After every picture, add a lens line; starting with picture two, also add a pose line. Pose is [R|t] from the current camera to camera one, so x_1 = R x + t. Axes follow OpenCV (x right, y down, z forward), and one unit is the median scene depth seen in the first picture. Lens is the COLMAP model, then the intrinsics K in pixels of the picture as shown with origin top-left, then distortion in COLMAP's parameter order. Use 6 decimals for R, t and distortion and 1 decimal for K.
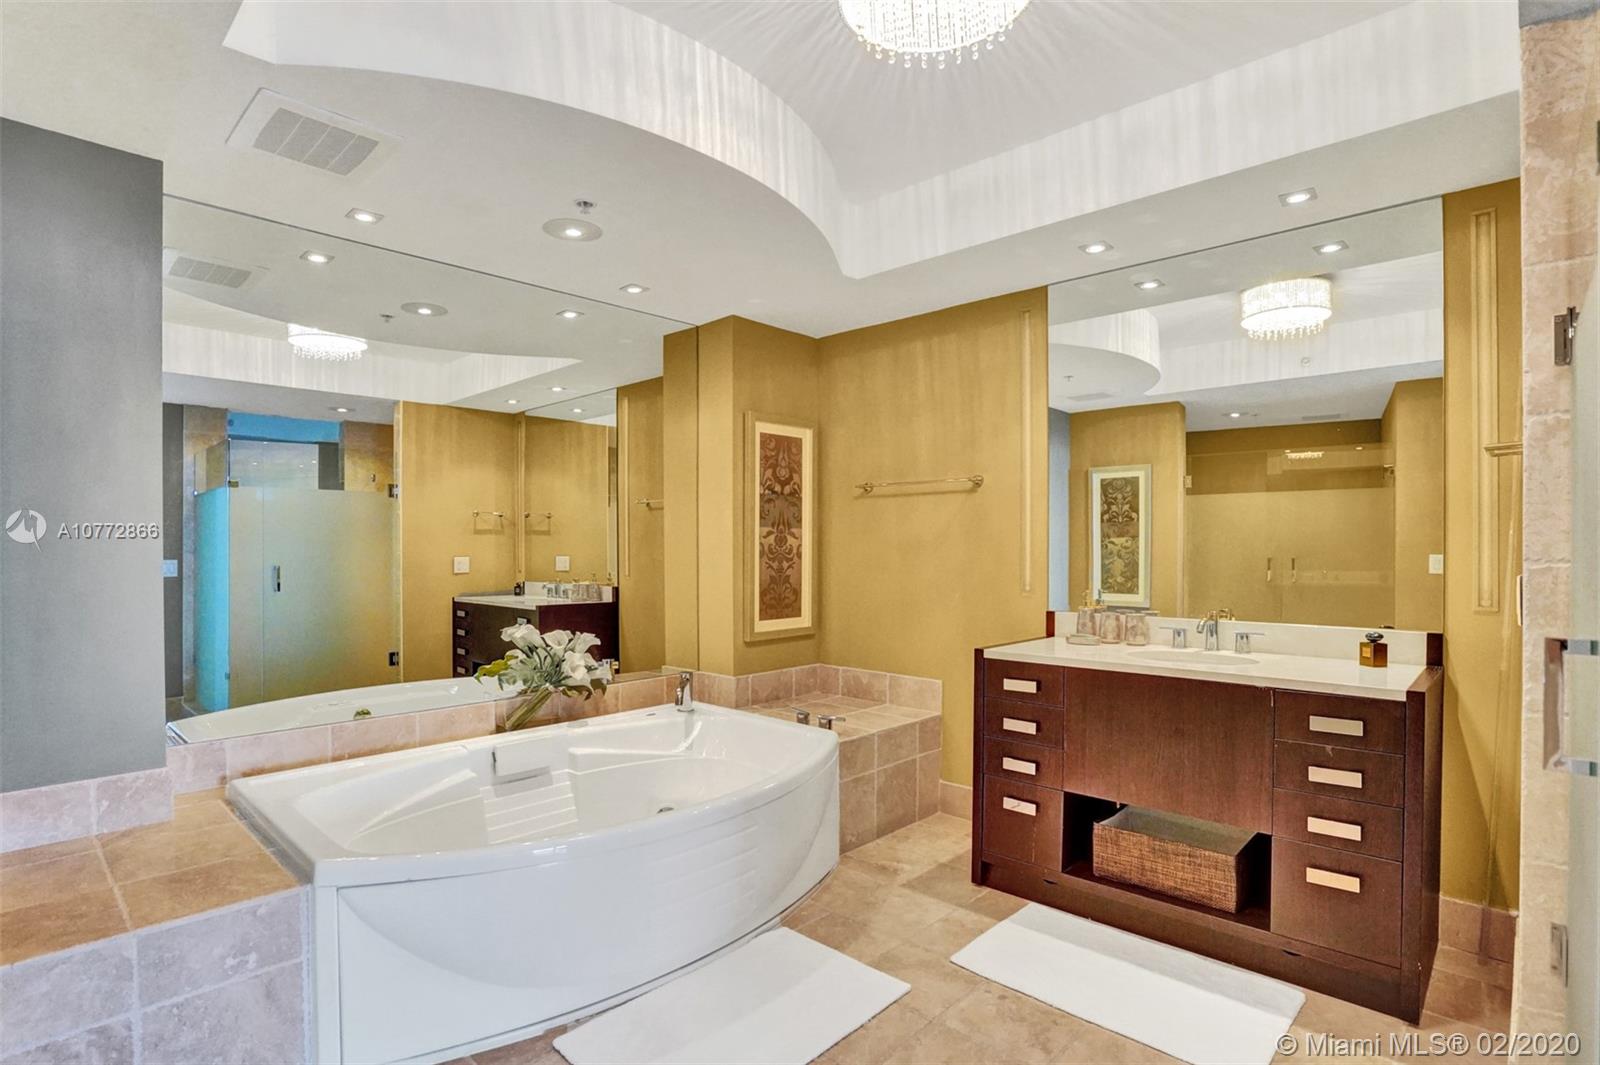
lens RADIAL K [[774.8, 0, 796.9], [0, 774.8, 543.9], [0, 0, 1]] dist [-0.064898, 0.025344]
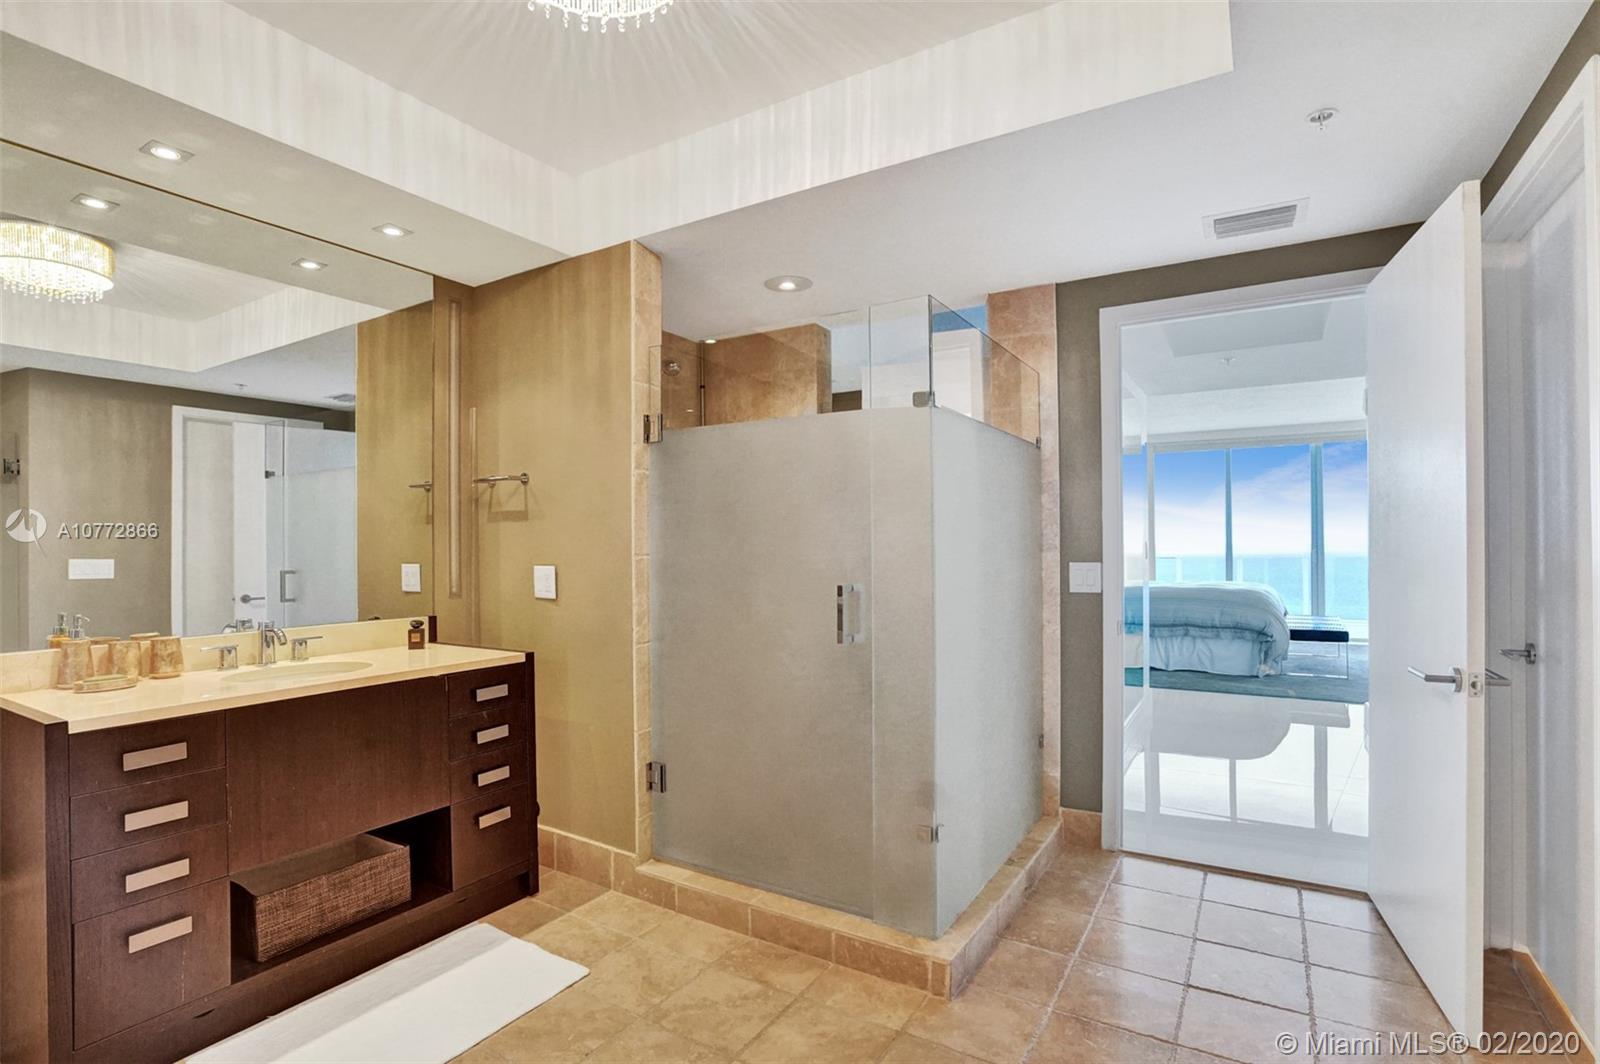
lens RADIAL K [[774.8, 0, 796.9], [0, 774.8, 543.4], [0, 0, 1]] dist [-0.064898, 0.025344]
pose [[-0.205748, 0.002087, 0.978603, -0.545289], [0.001676, 0.999997, -0.001781, 0.000102], [-0.978604, 0.001273, -0.205751, 0.680813]]
